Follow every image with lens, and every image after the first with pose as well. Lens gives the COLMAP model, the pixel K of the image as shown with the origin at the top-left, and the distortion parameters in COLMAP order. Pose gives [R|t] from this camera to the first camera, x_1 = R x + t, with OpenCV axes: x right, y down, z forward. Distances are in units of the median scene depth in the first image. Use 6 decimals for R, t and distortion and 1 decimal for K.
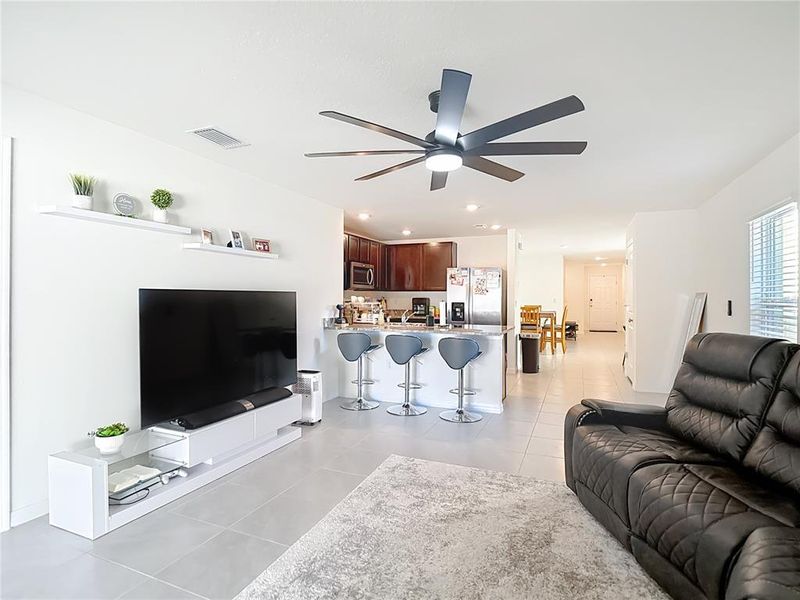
lens RADIAL K [[429.1, 0, 400.5], [0, 429.1, 297.4], [0, 0, 1]] dist [0.007620, -0.005278]
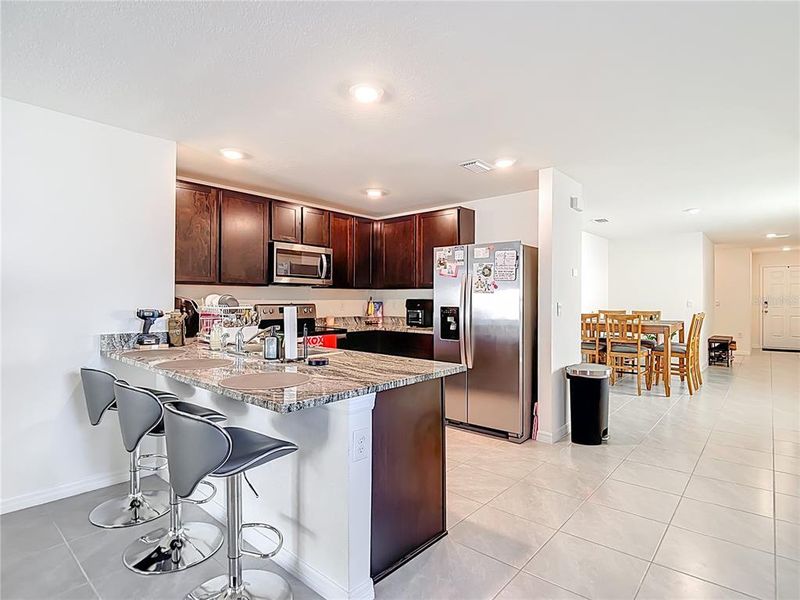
lens RADIAL K [[429.1, 0, 400.7], [0, 429.1, 302.9], [0, 0, 1]] dist [0.007620, -0.005278]
pose [[0.951918, 0.003547, -0.306332, 0.252084], [-0.001855, 0.999981, 0.005814, 0.003249], [0.306347, -0.004966, 0.951907, 0.441140]]
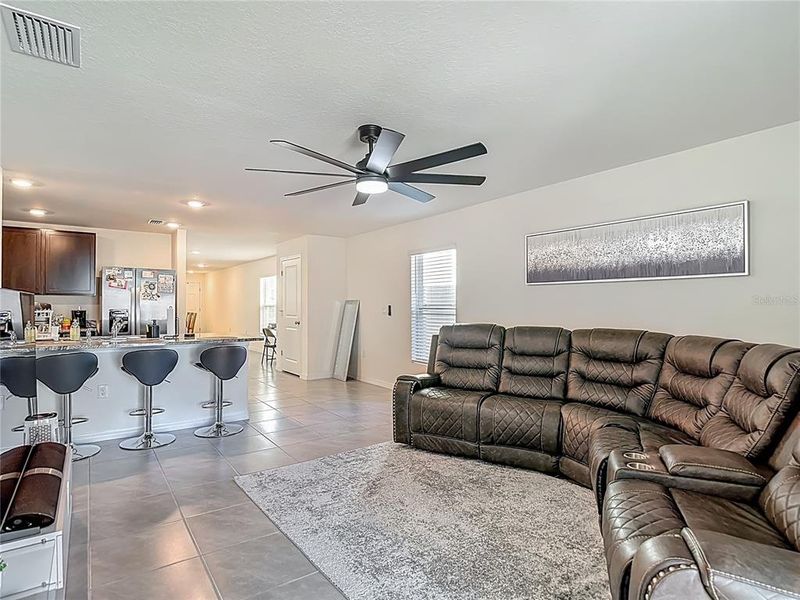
lens RADIAL K [[429.1, 0, 395.5], [0, 429.1, 300.7], [0, 0, 1]] dist [0.007620, -0.005278]
pose [[0.520887, 0.006321, 0.853602, -0.301563], [-0.001481, 0.999978, -0.006502, -0.000120], [-0.853624, 0.002123, 0.520885, 0.115575]]
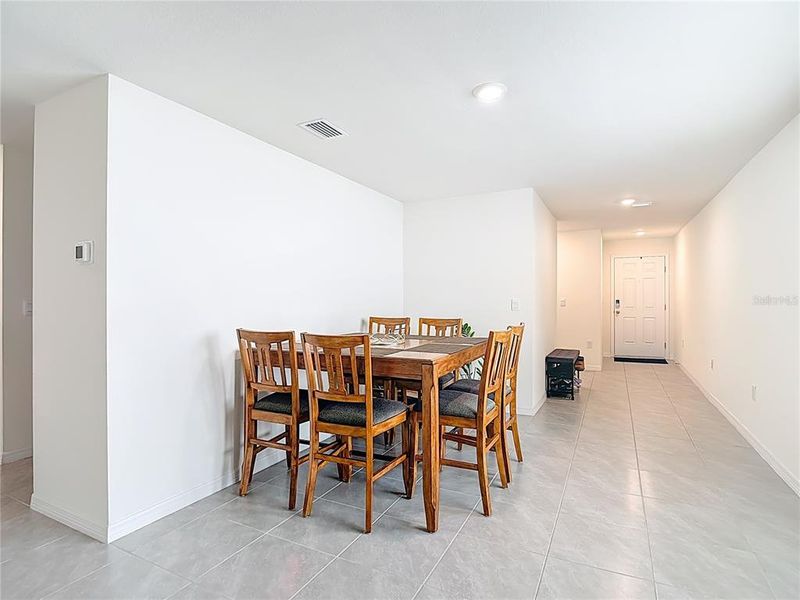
lens RADIAL K [[429.1, 0, 398.6], [0, 429.1, 302.1], [0, 0, 1]] dist [0.007620, -0.005278]
pose [[0.997551, -0.001584, -0.069919, 0.487272], [0.001816, 0.999993, 0.003256, 0.004864], [0.069914, -0.003375, 0.997547, 1.043874]]
